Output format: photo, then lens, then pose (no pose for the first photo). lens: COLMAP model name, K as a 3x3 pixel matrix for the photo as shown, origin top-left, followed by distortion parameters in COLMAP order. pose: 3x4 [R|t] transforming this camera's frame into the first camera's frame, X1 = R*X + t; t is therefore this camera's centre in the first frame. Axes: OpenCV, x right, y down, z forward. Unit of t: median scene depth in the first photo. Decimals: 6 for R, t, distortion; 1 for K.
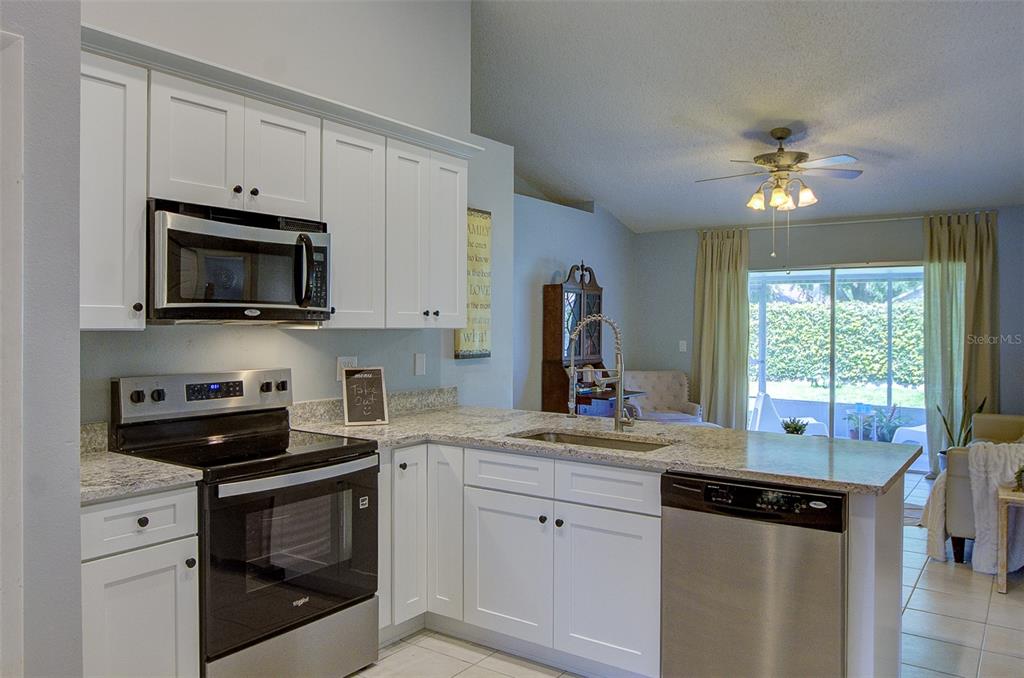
lens RADIAL K [[739.1, 0, 508.0], [0, 739.1, 325.6], [0, 0, 1]] dist [0.012670, -0.071842]
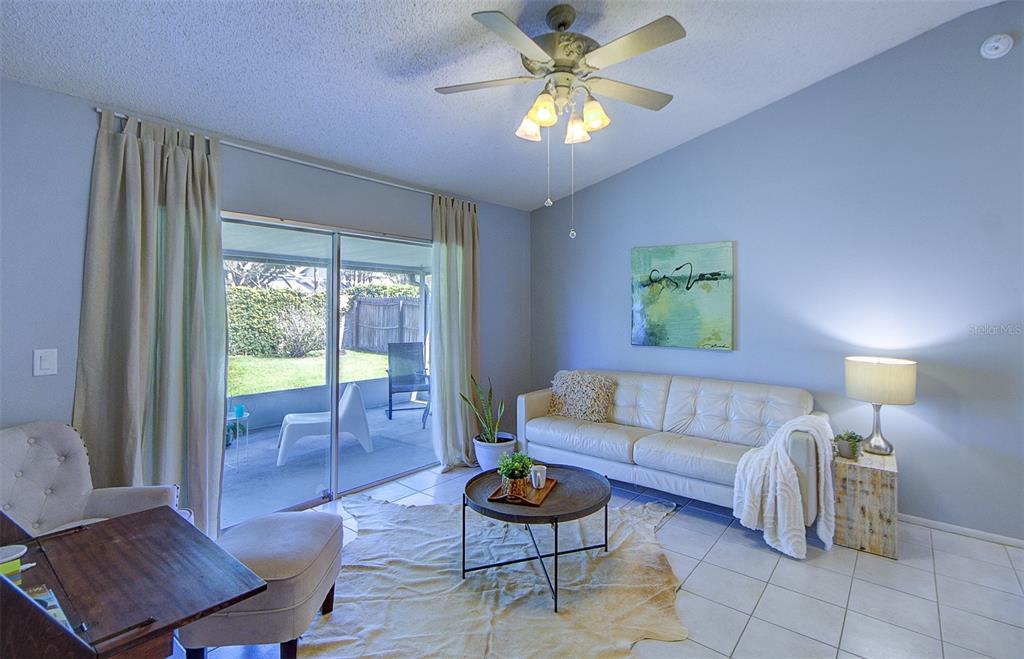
lens RADIAL K [[482.8, 0, 528.8], [0, 482.8, 298.0], [0, 0, 1]] dist [0.012422, 0.000032]
pose [[0.037673, 0.010822, 0.999232, -0.038477], [-0.004611, 0.999933, -0.010656, -0.008574], [-0.999279, -0.004206, 0.037720, 0.782881]]
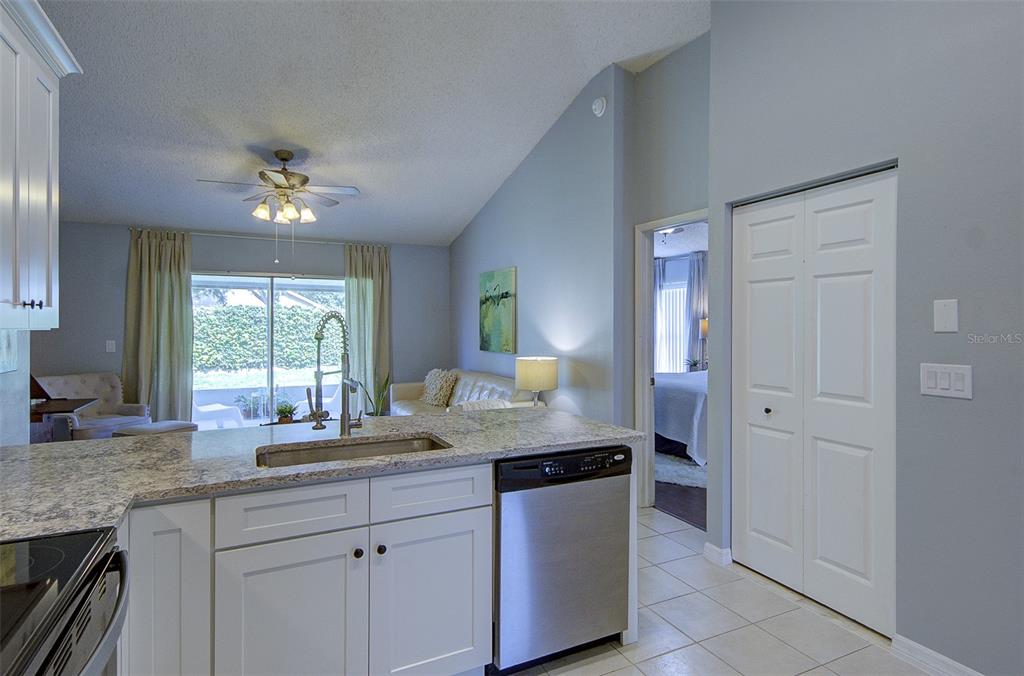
lens RADIAL K [[550.0, 0, 518.2], [0, 550.0, 324.7], [0, 0, 1]] dist [0.039974, 0.000100]
pose [[0.472705, -0.004719, 0.881208, -0.168752], [0.004549, 0.999985, 0.002914, 0.000264], [-0.881209, 0.002631, 0.472719, 0.215162]]
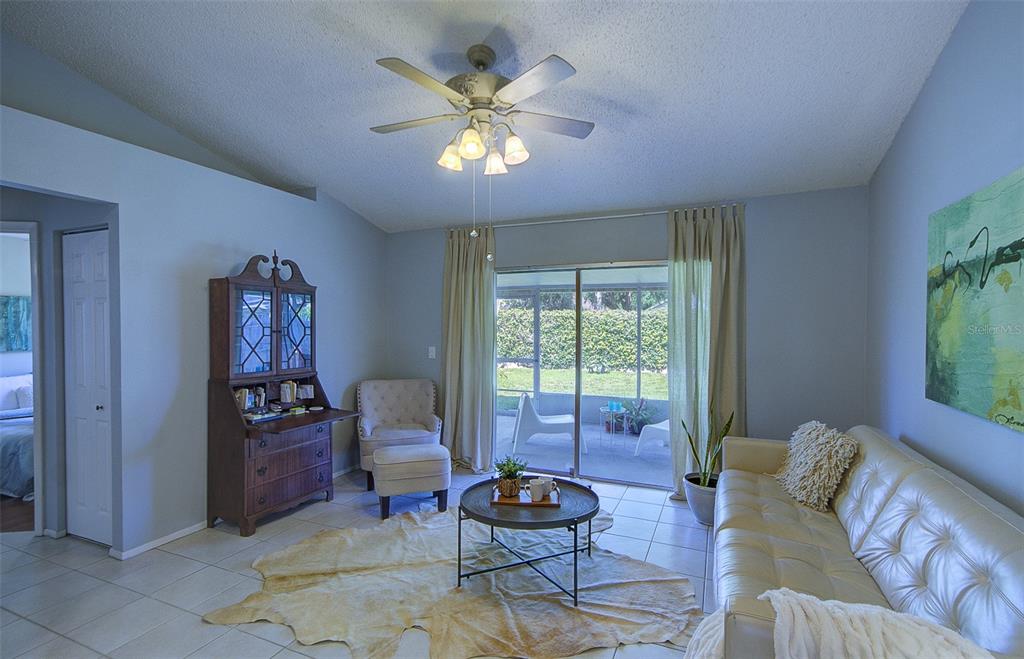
lens RADIAL K [[466.3, 0, 522.4], [0, 466.3, 334.6], [0, 0, 1]] dist [0.001728, 0.010998]
pose [[0.976228, -0.006458, 0.216650, 0.240824], [0.002689, 0.999840, 0.017685, -0.005723], [-0.216729, -0.016682, 0.976089, 0.434261]]
